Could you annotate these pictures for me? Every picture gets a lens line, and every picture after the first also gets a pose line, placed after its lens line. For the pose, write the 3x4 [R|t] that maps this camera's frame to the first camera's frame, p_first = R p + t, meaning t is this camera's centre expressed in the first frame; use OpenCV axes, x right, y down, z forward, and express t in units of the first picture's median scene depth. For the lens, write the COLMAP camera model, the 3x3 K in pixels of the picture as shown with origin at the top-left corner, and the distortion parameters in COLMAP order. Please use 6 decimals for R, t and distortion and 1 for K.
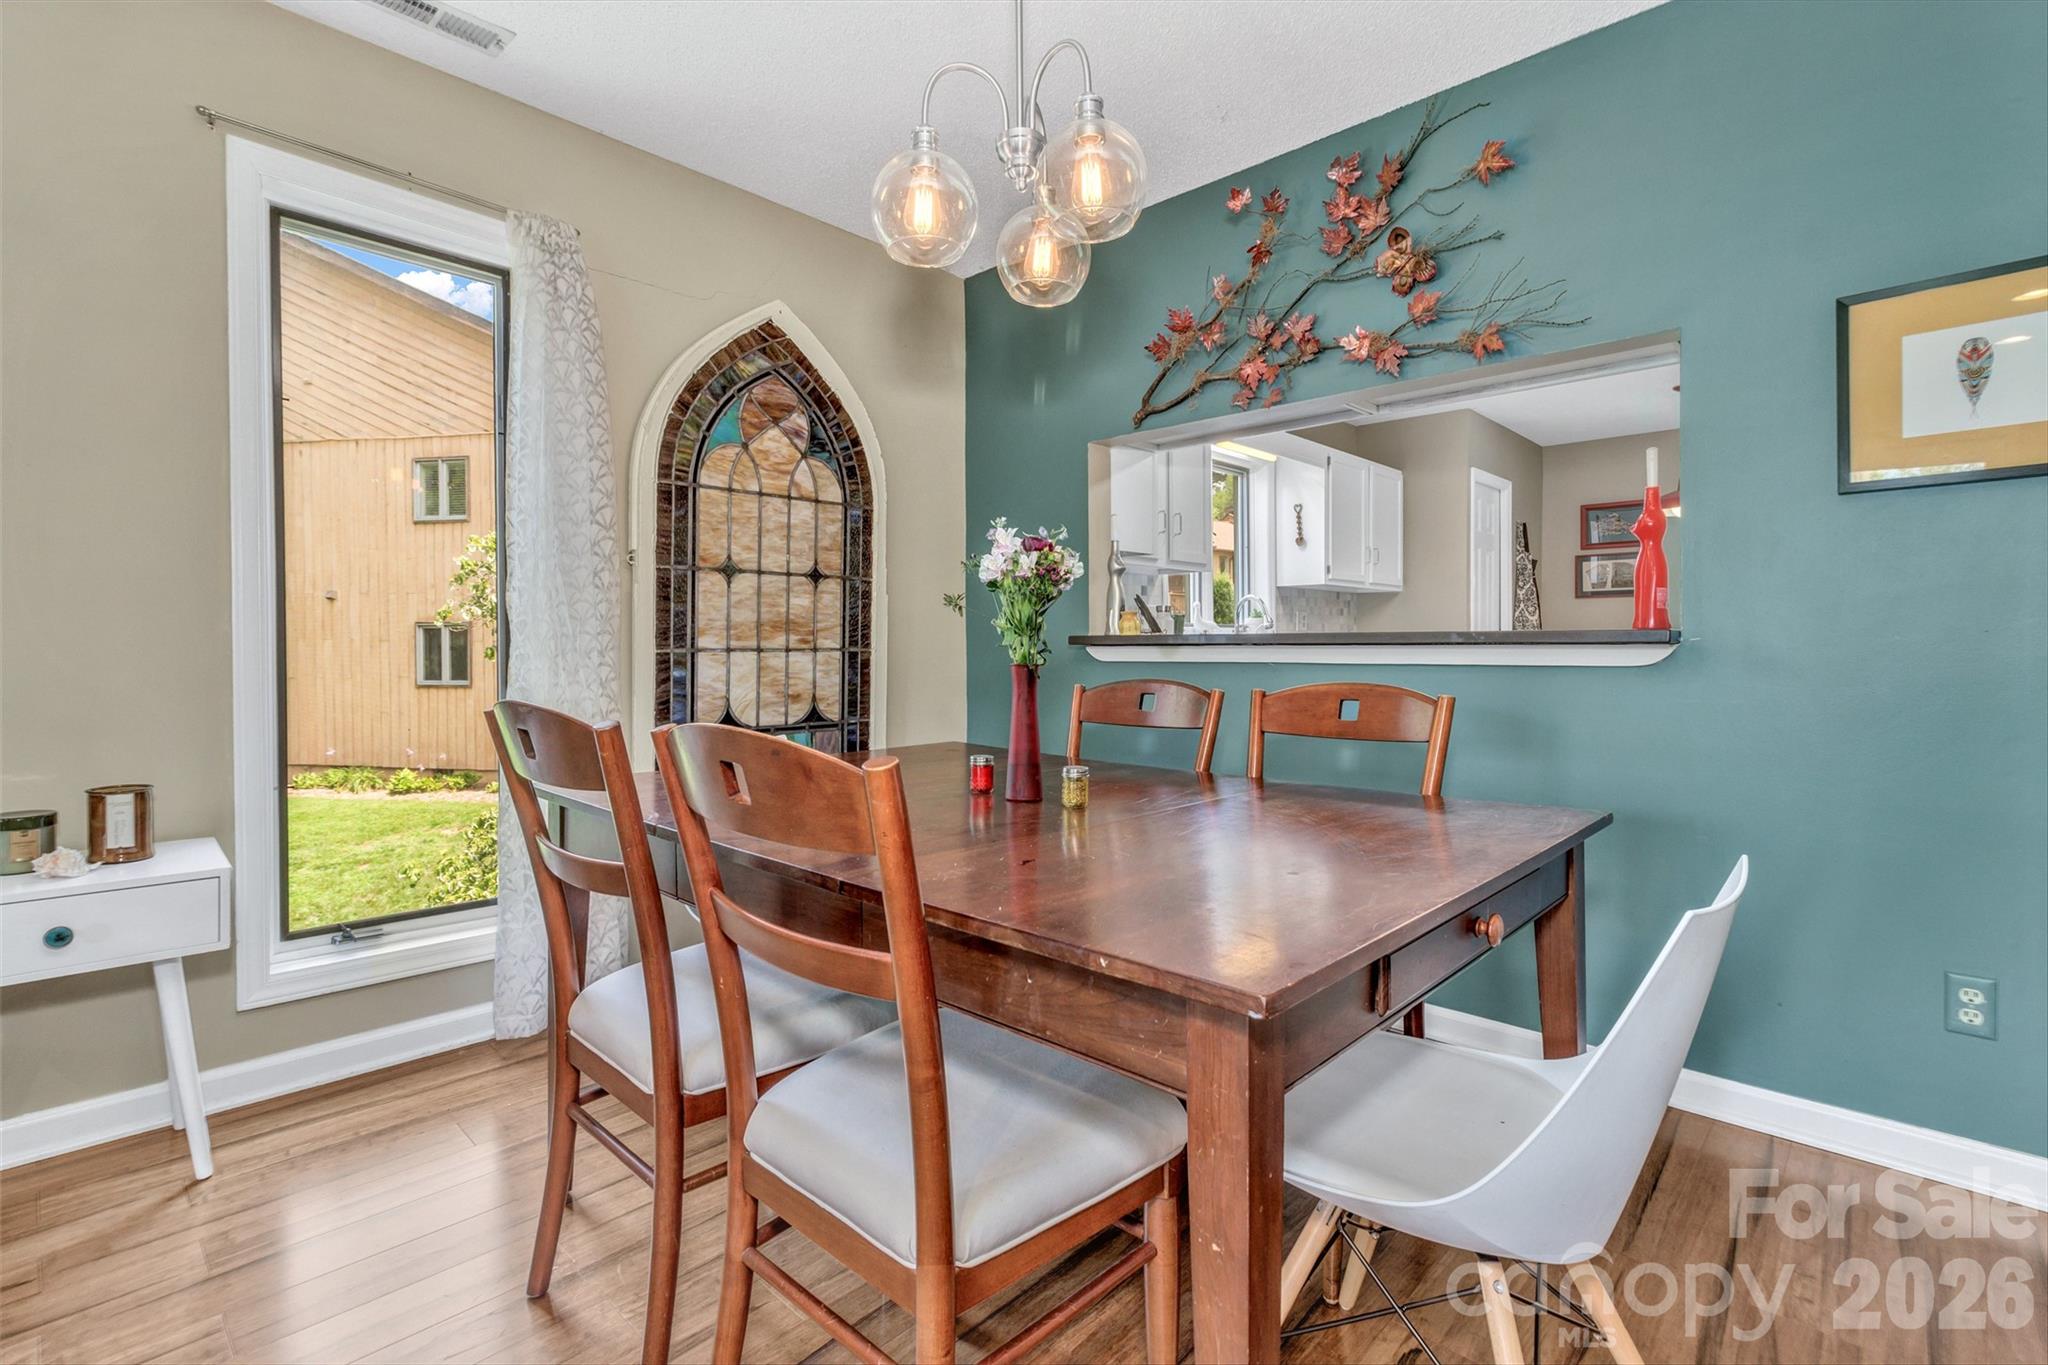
lens RADIAL K [[944.5, 0, 1031.3], [0, 944.5, 658.4], [0, 0, 1]] dist [0.005053, 0.001792]
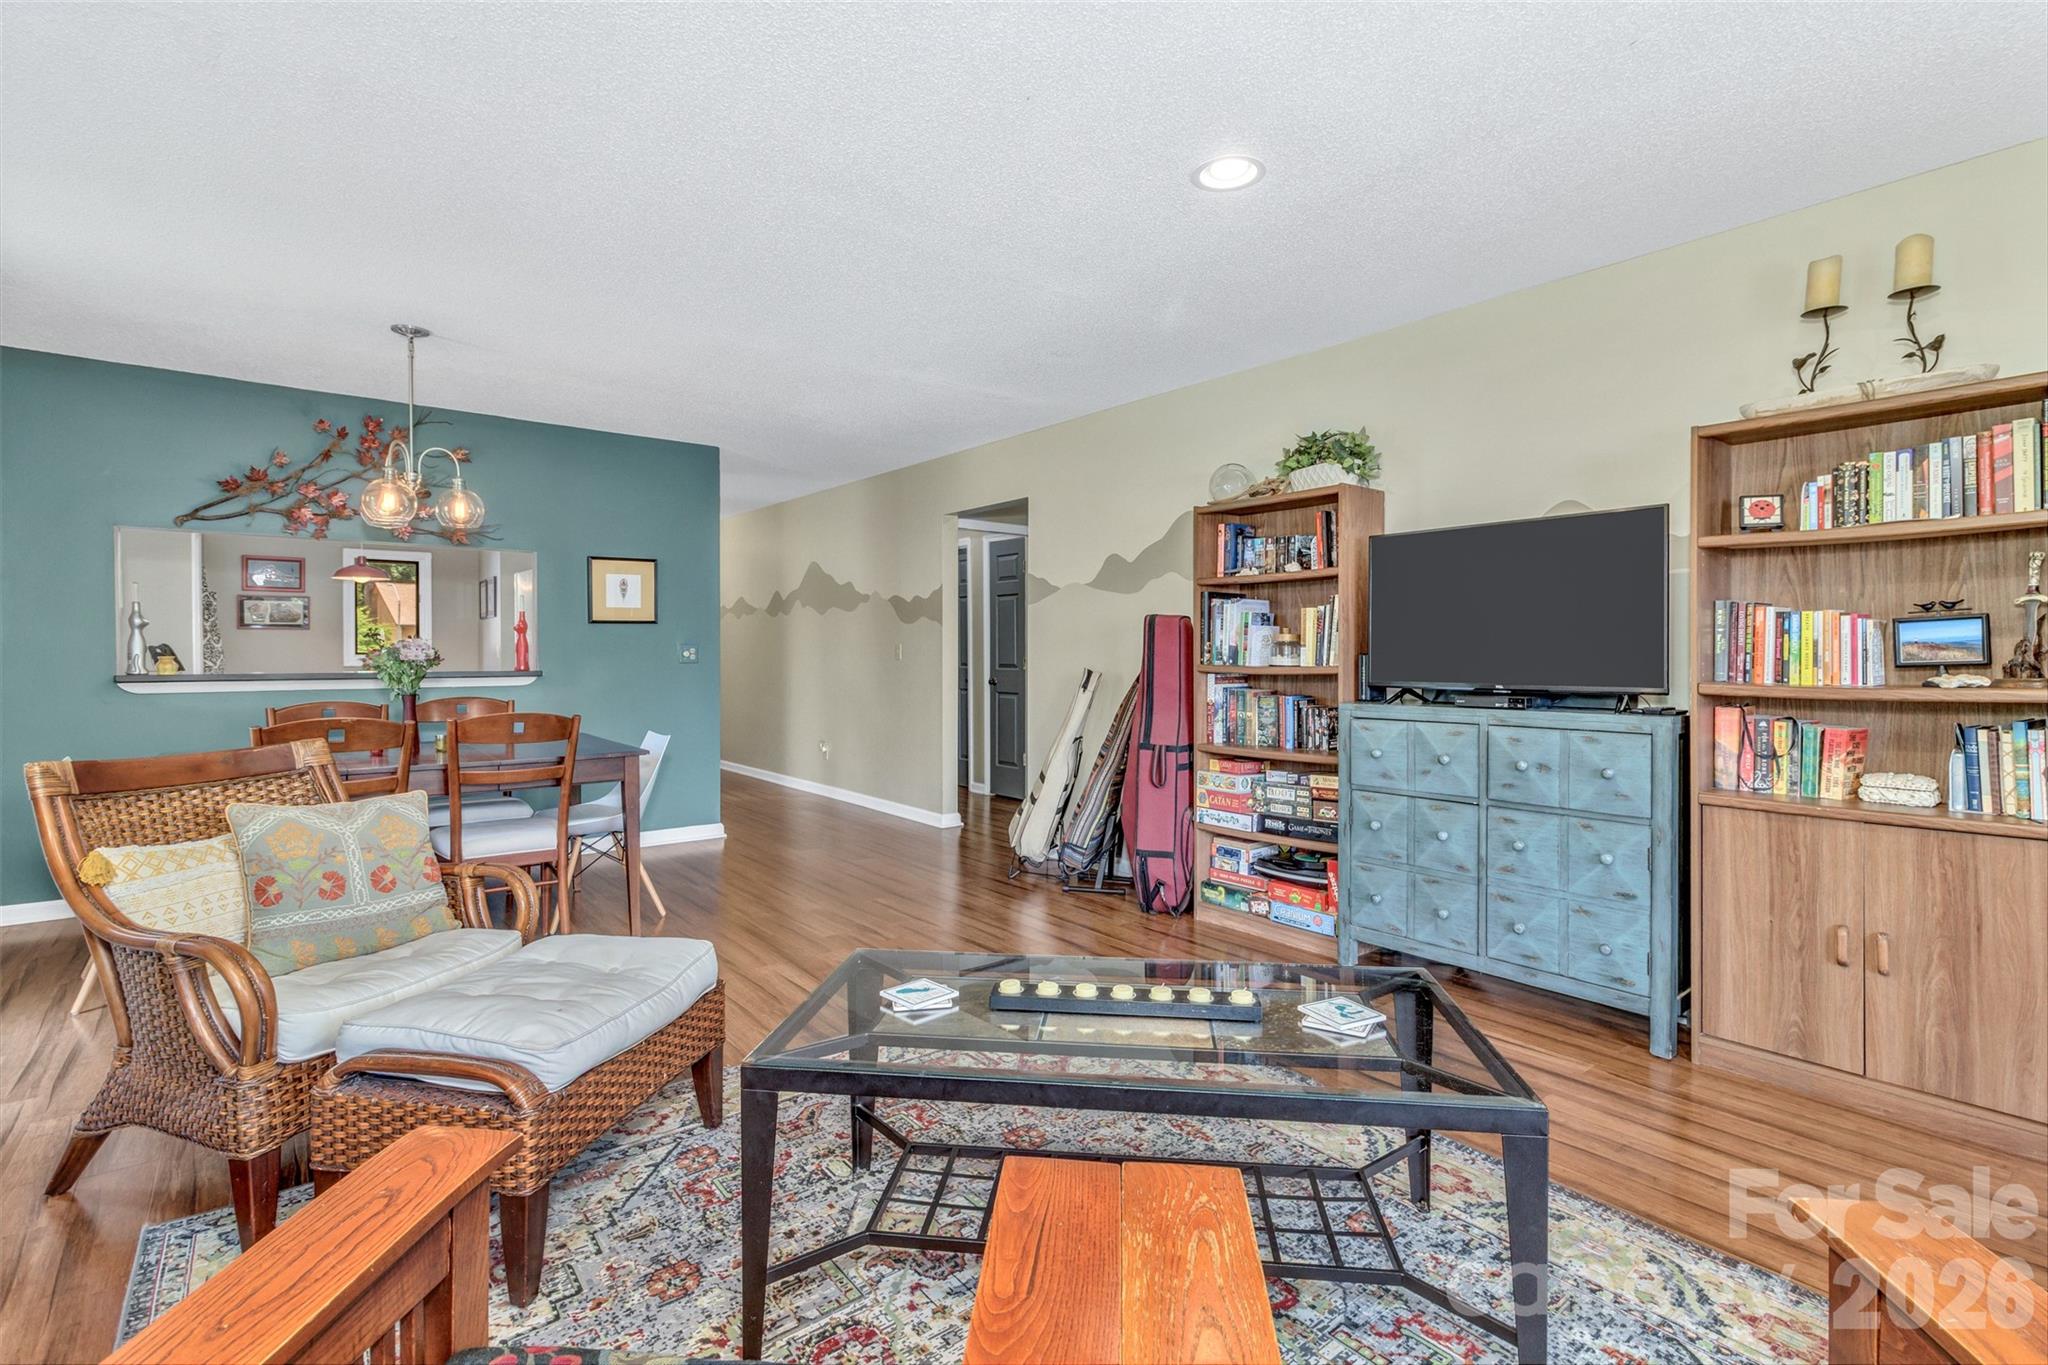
lens RADIAL K [[948.5, 0, 1028.1], [0, 948.5, 661.9], [0, 0, 1]] dist [0.001098, 0.000136]
pose [[0.139295, -0.009642, 0.990204, -1.150553], [0.011177, 0.999904, 0.008164, -0.042072], [-0.990188, 0.009930, 0.139389, -0.453527]]
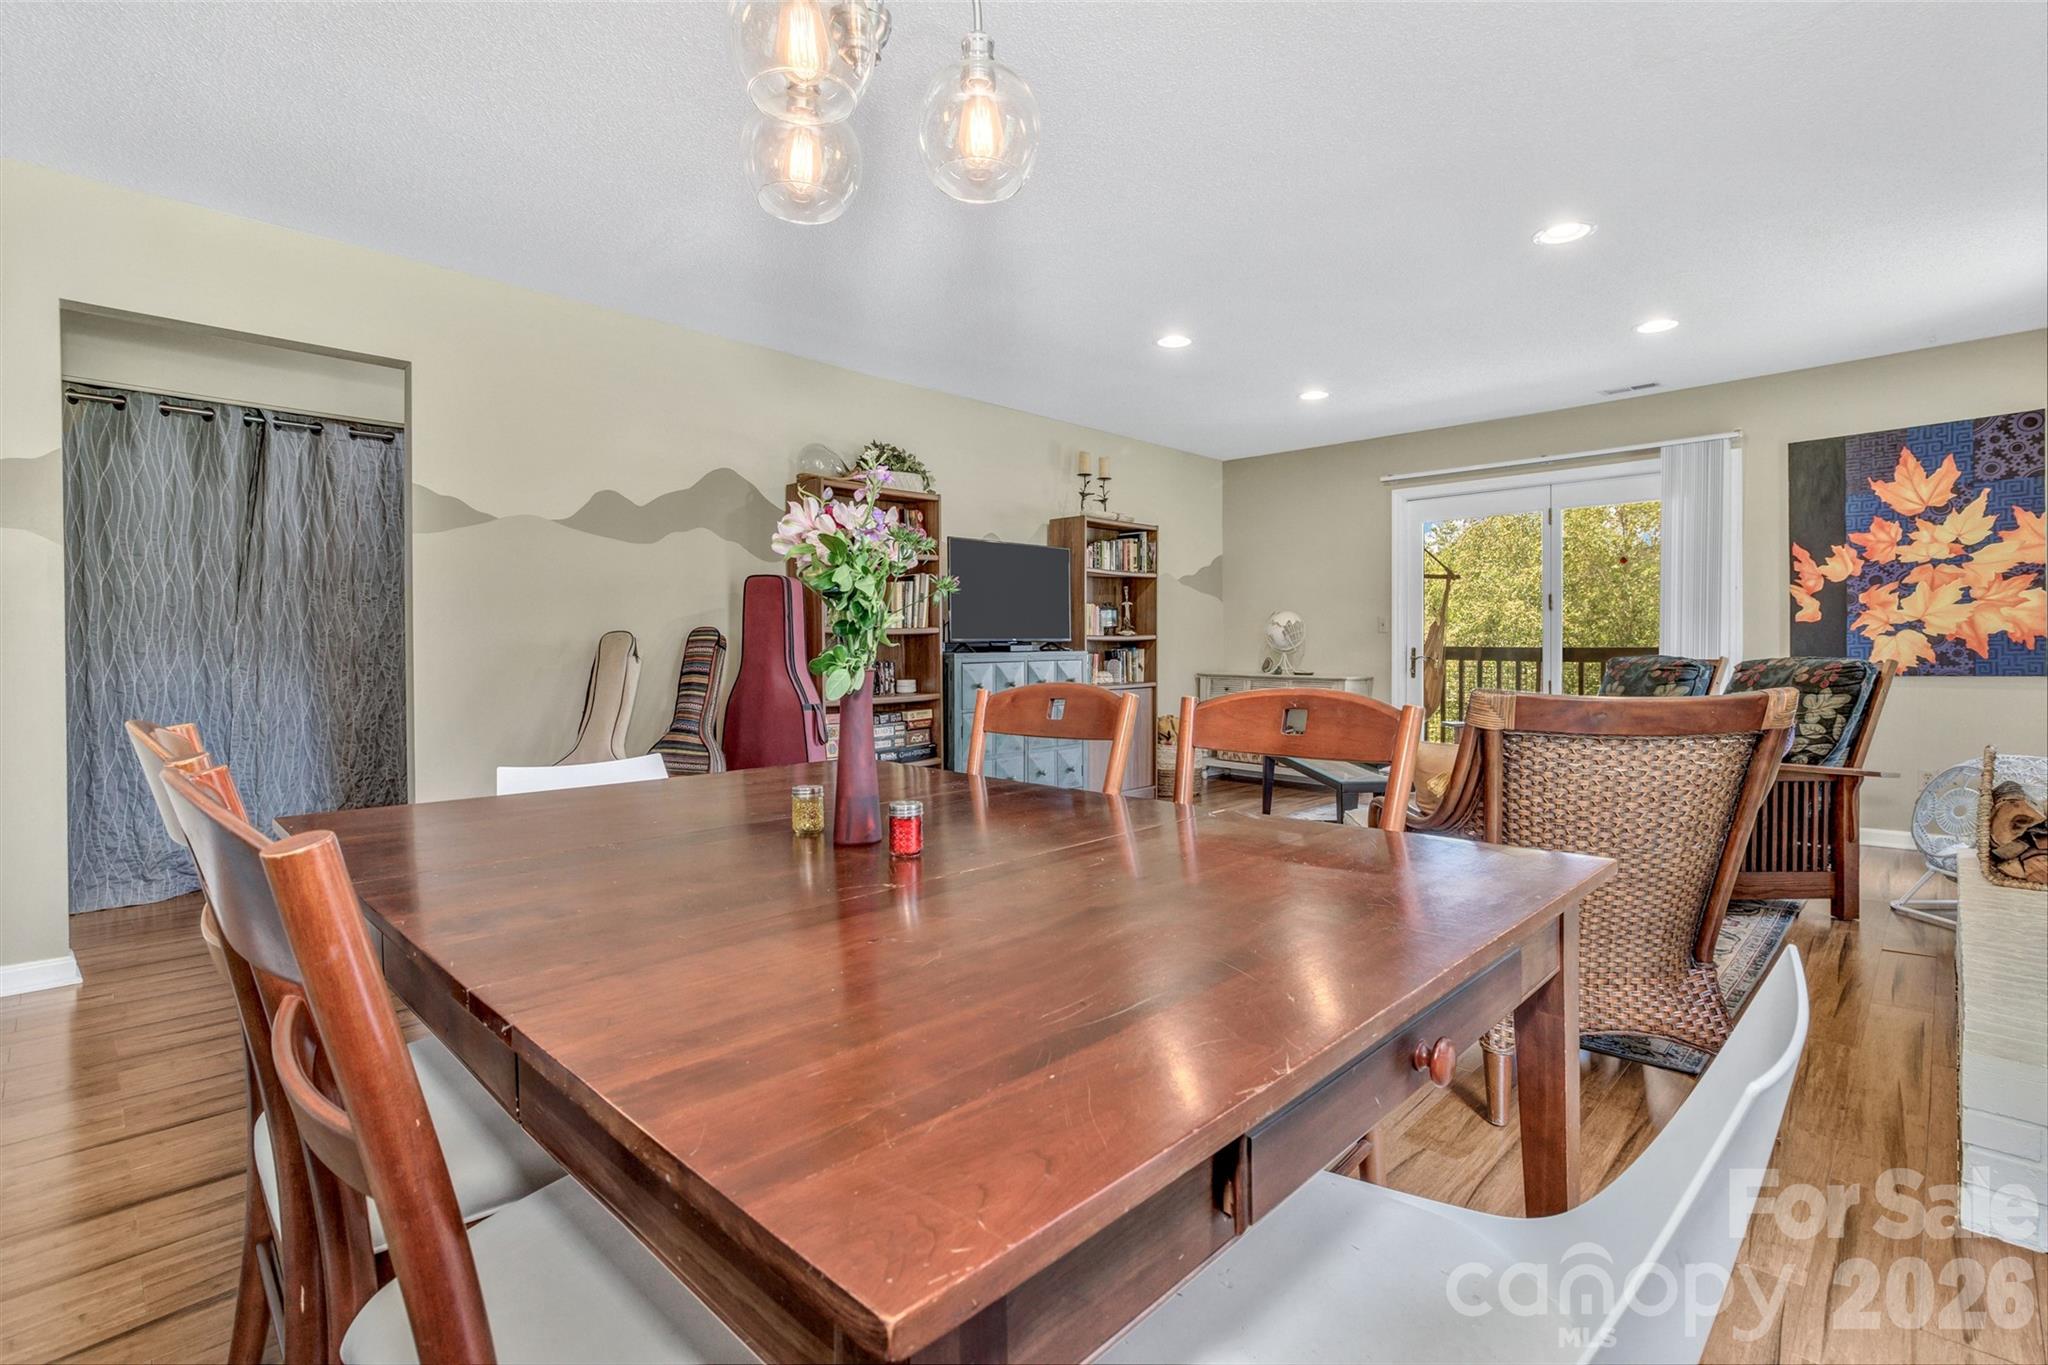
lens RADIAL K [[941.6, 0, 1030.0], [0, 941.6, 660.4], [0, 0, 1]] dist [0.000589, 0.000185]
pose [[-0.999797, 0.003047, 0.019939, -0.095516], [0.003614, 0.999587, 0.028496, -0.011341], [-0.019844, 0.028562, -0.999395, 0.966608]]
